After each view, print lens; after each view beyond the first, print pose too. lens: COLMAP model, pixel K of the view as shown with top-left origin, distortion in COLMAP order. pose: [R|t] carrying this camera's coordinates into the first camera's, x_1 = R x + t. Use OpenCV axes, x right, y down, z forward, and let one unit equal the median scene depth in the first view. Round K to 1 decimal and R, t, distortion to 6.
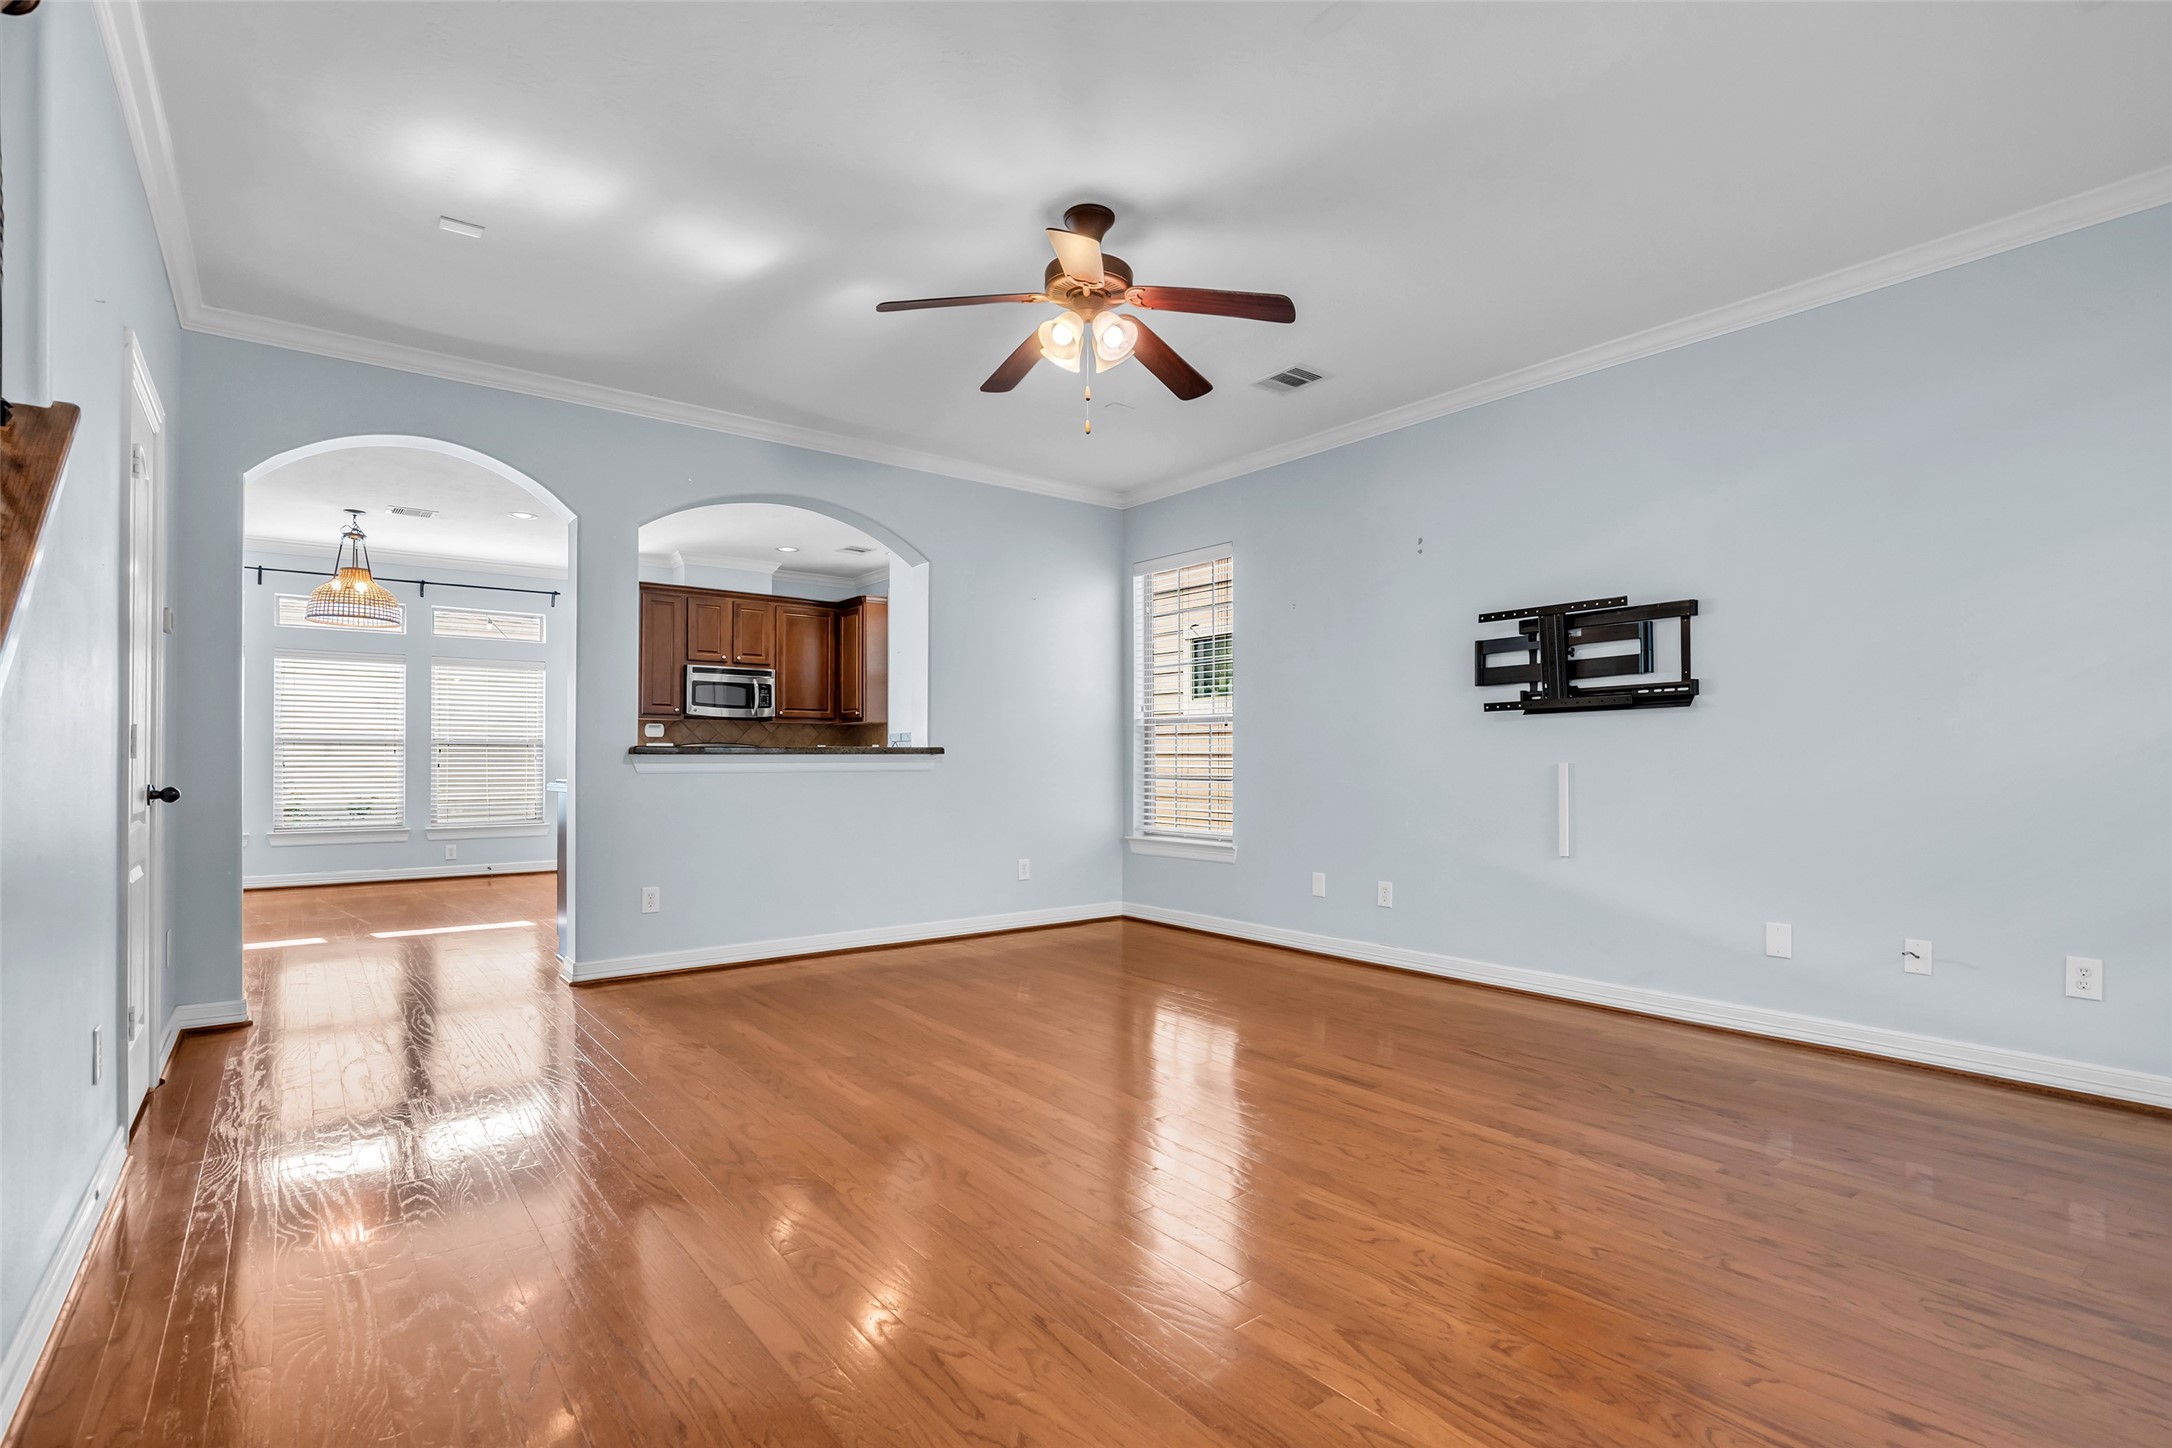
lens RADIAL K [[1024.7, 0, 1084.4], [0, 1024.7, 753.7], [0, 0, 1]] dist [-0.017866, -0.000328]
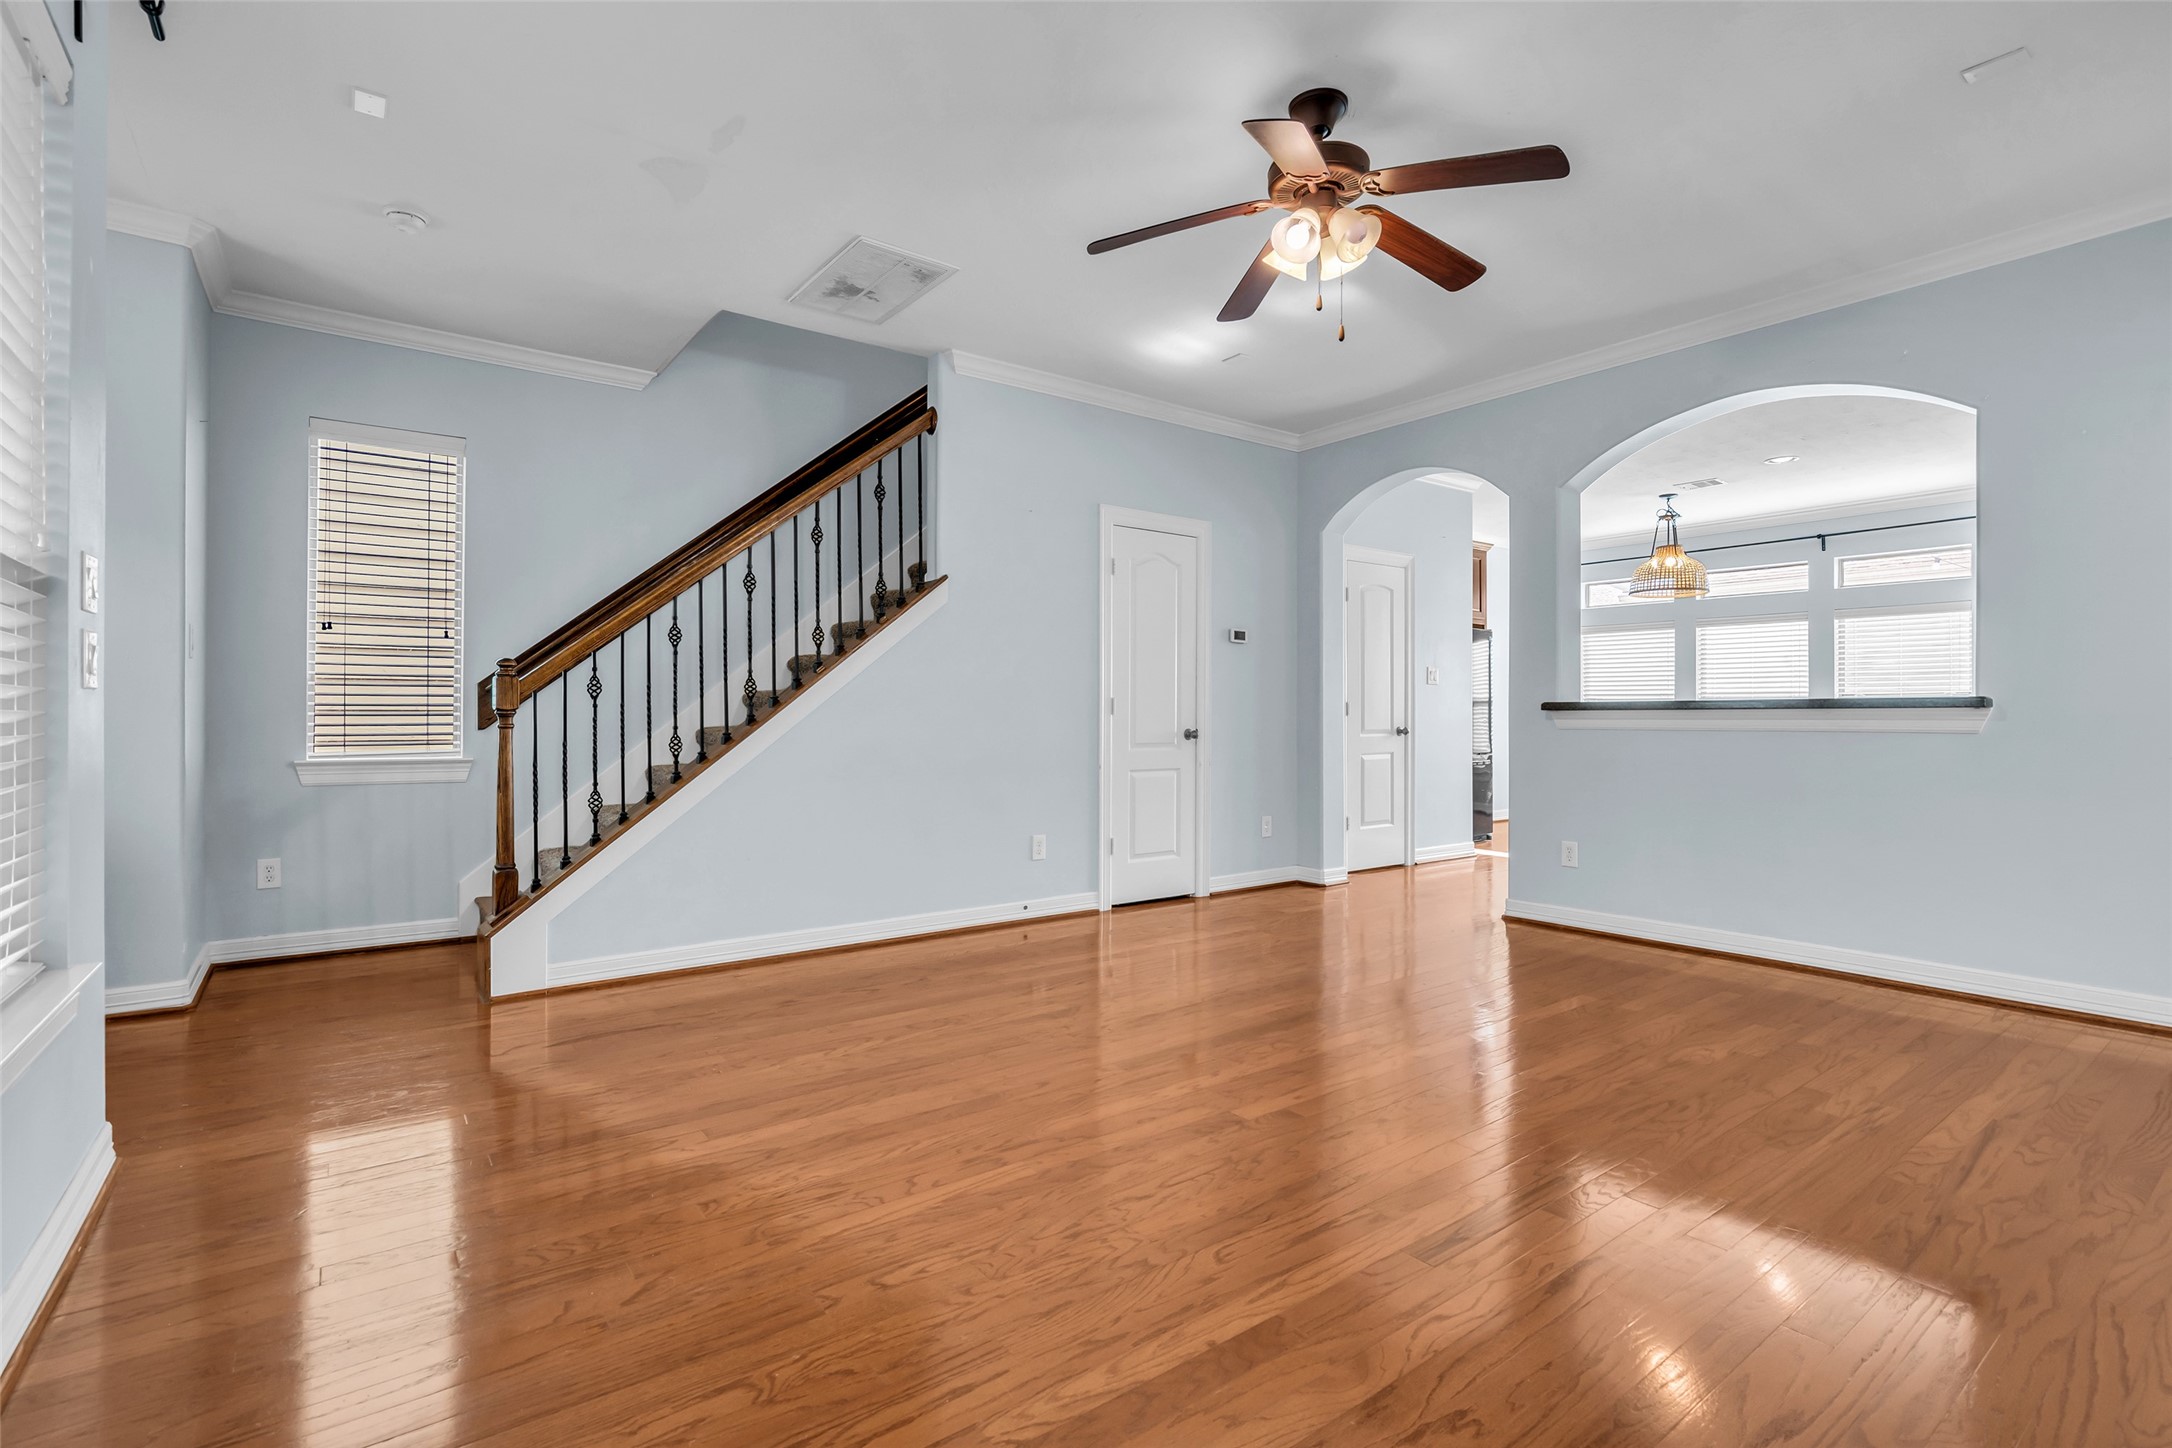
lens RADIAL K [[1002.1, 0, 1079.8], [0, 1002.1, 723.4], [0, 0, 1]] dist [-0.017558, 0.004637]
pose [[-0.021232, 0.007184, -0.999749, 0.485372], [0.005404, 0.999960, 0.007071, 0.002998], [0.999760, -0.005253, -0.021270, 0.450708]]
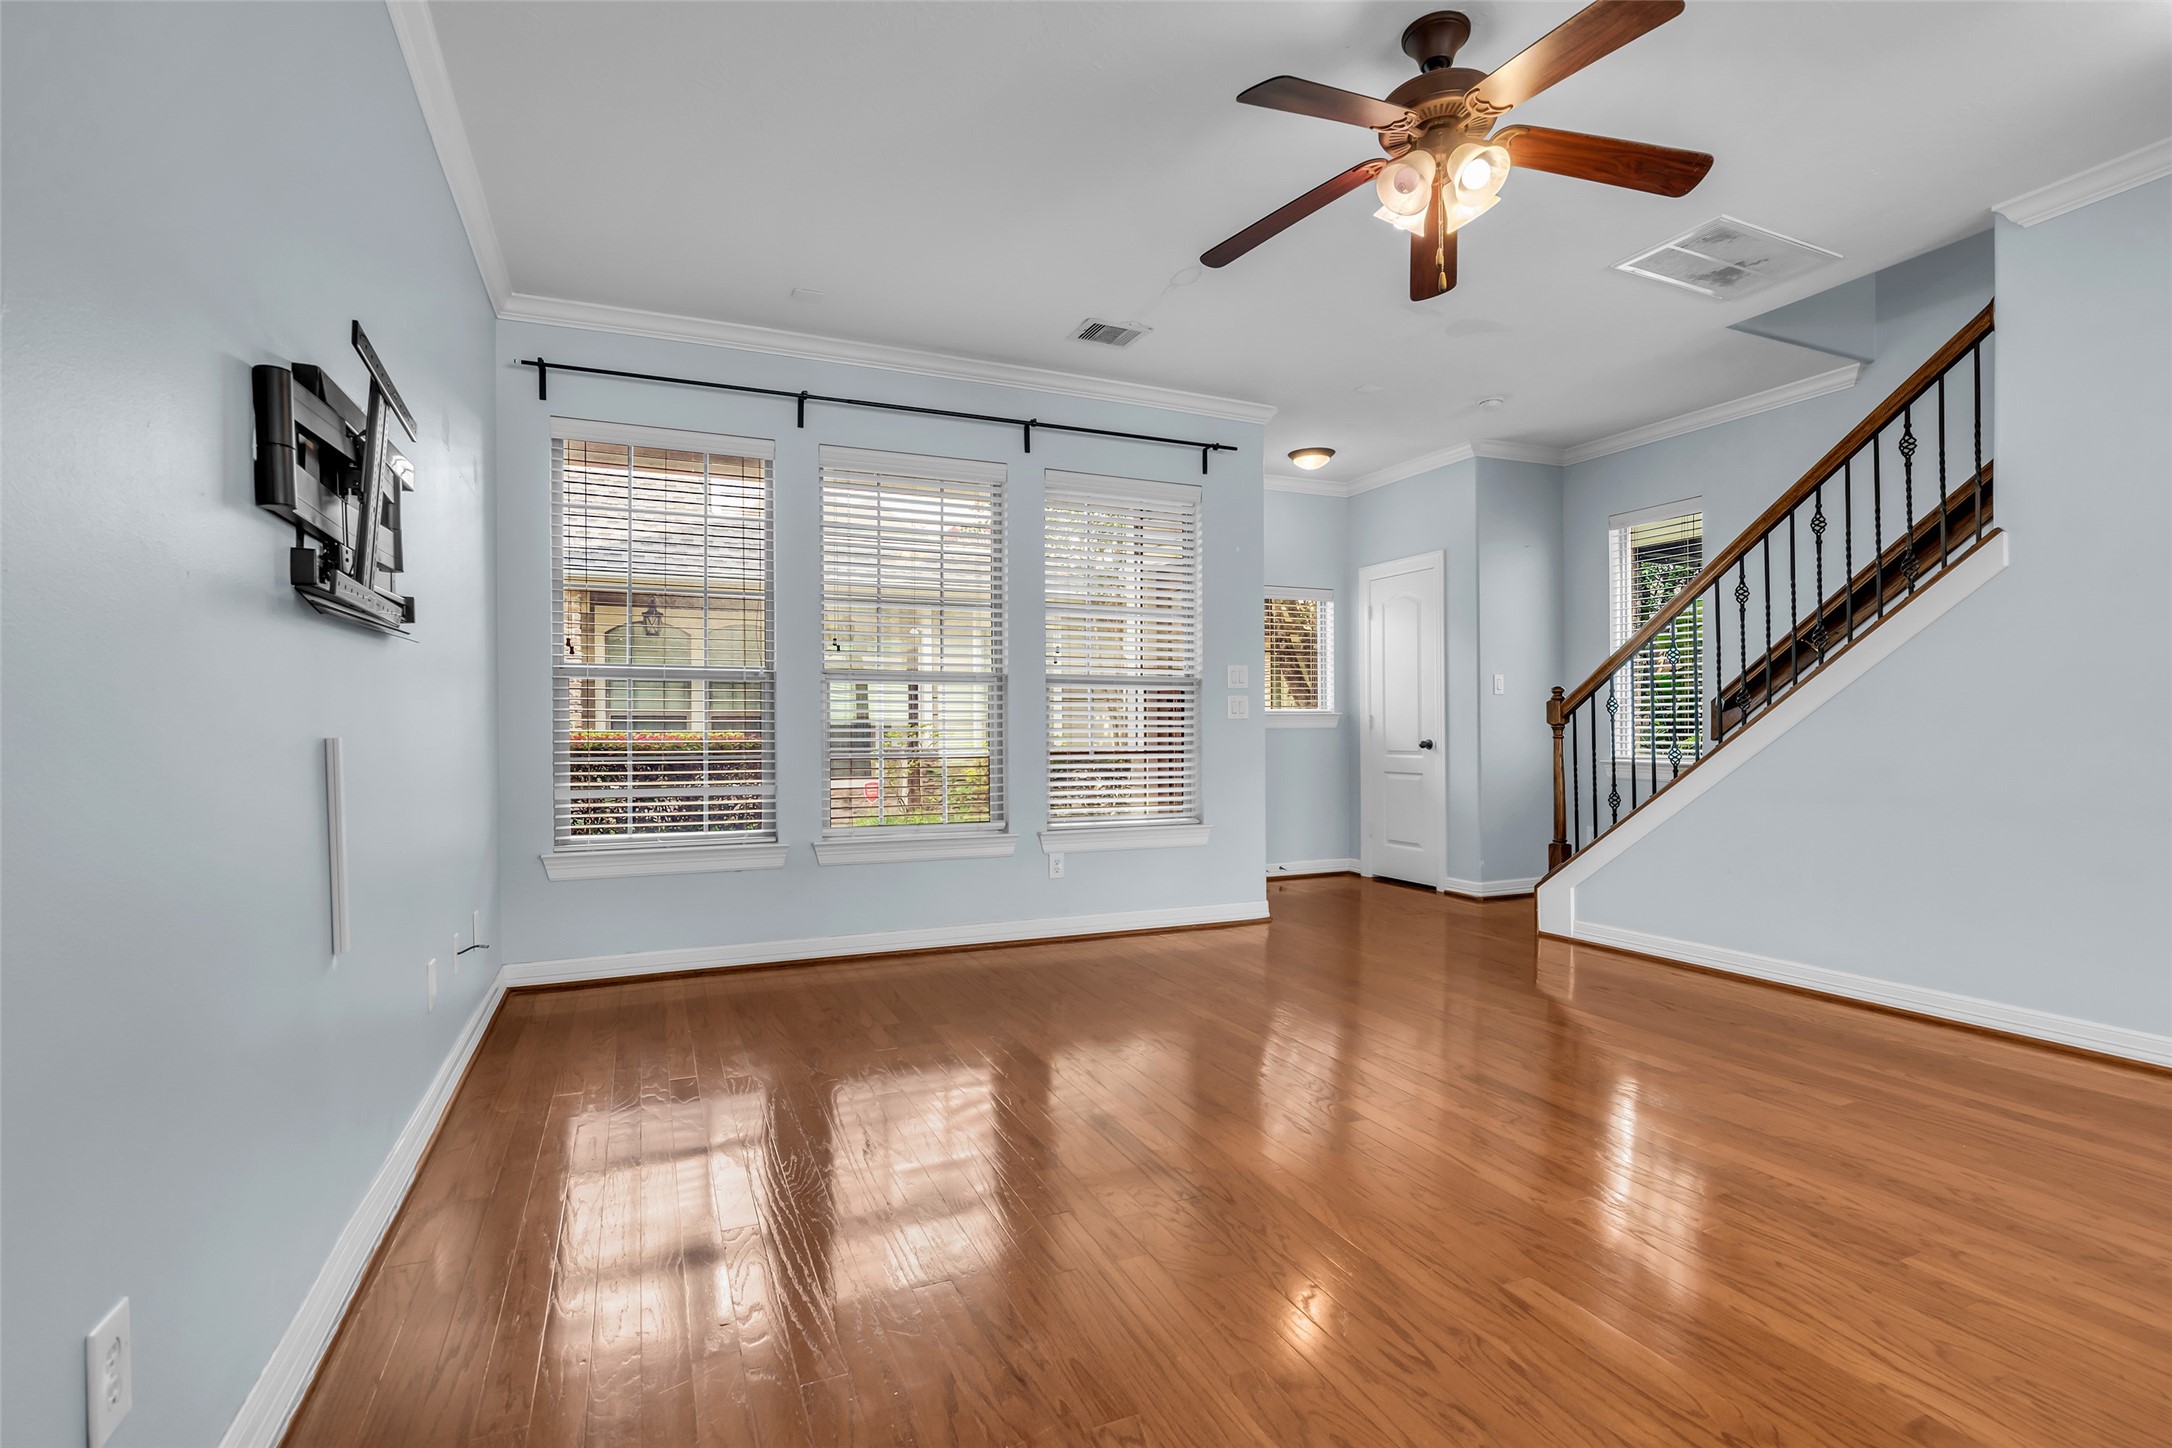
lens RADIAL K [[1010.9, 0, 1086.0], [0, 1010.9, 724.0], [0, 0, 1]] dist [-0.008487, -0.000163]
pose [[-0.971983, 0.006137, 0.234970, 0.046184], [0.003266, 0.999915, -0.012609, 0.006985], [-0.235028, -0.011489, -0.971921, 1.011139]]
